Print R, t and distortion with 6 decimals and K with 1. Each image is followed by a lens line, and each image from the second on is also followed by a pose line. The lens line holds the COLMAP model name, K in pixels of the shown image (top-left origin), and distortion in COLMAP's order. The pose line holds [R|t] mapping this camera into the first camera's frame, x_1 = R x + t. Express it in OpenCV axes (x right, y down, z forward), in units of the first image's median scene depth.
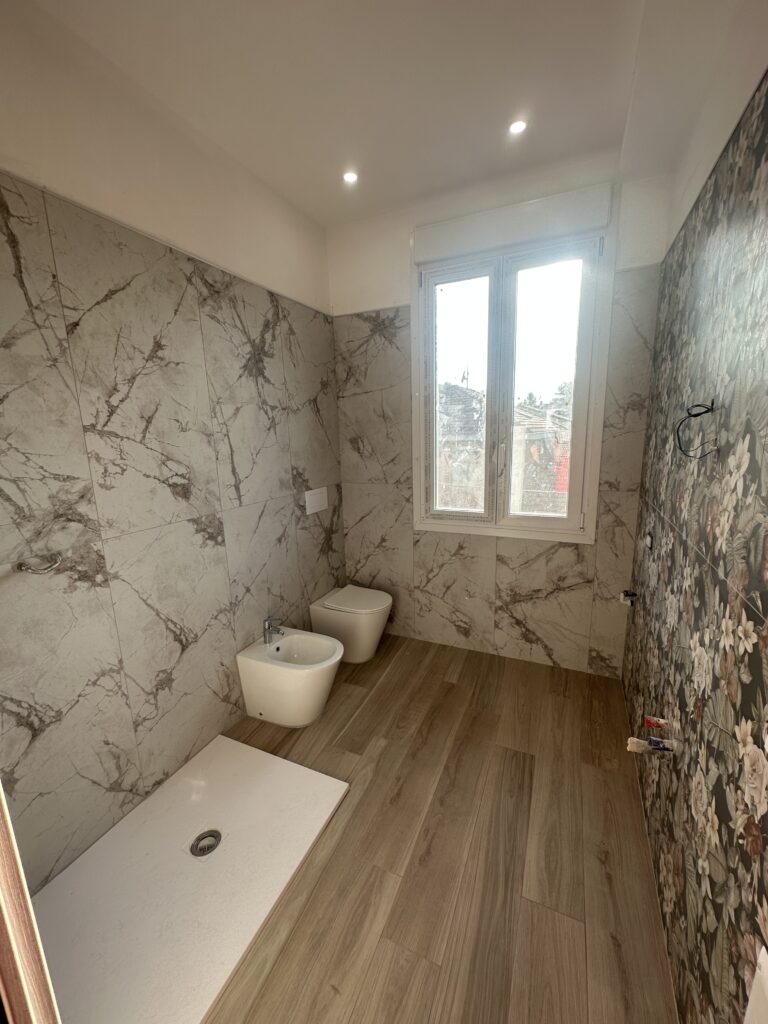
lens RADIAL K [[407.5, 0, 384.0], [0, 407.5, 512.0], [0, 0, 1]] dist [-0.002218, 0.000333]
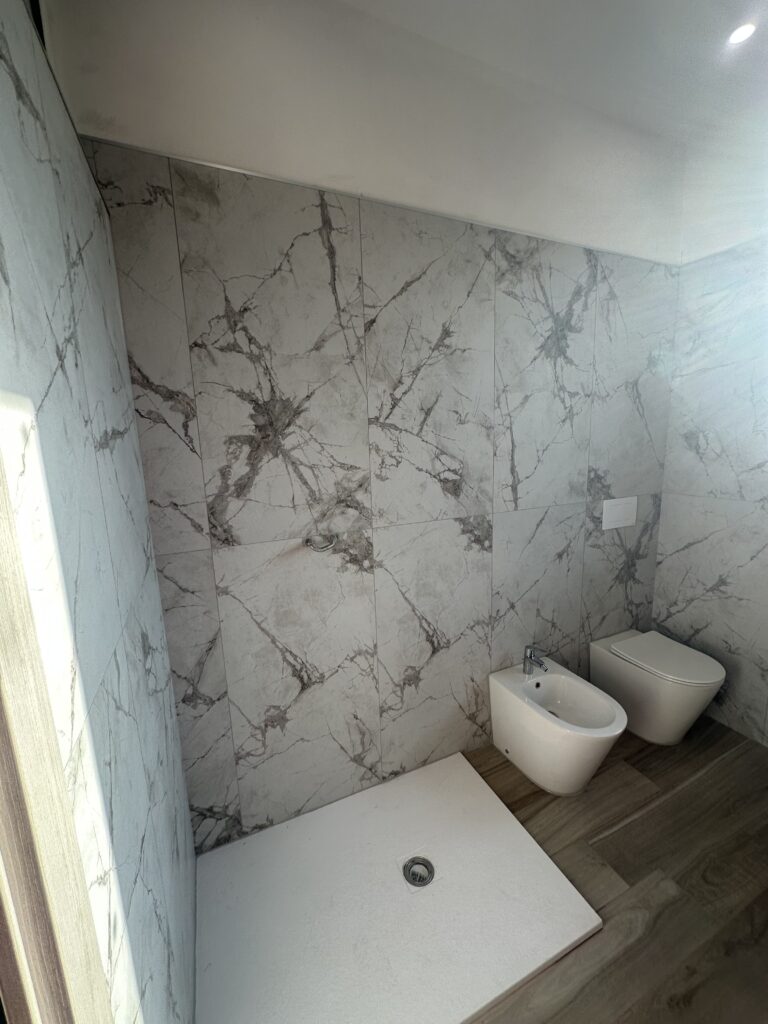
lens RADIAL K [[407.5, 0, 384.0], [0, 407.5, 512.0], [0, 0, 1]] dist [-0.002218, 0.000333]
pose [[0.750134, 0.119337, -0.650429, 0.003388], [-0.118091, 0.991946, 0.045803, -0.019514], [0.650656, 0.042452, 0.758185, 0.185172]]
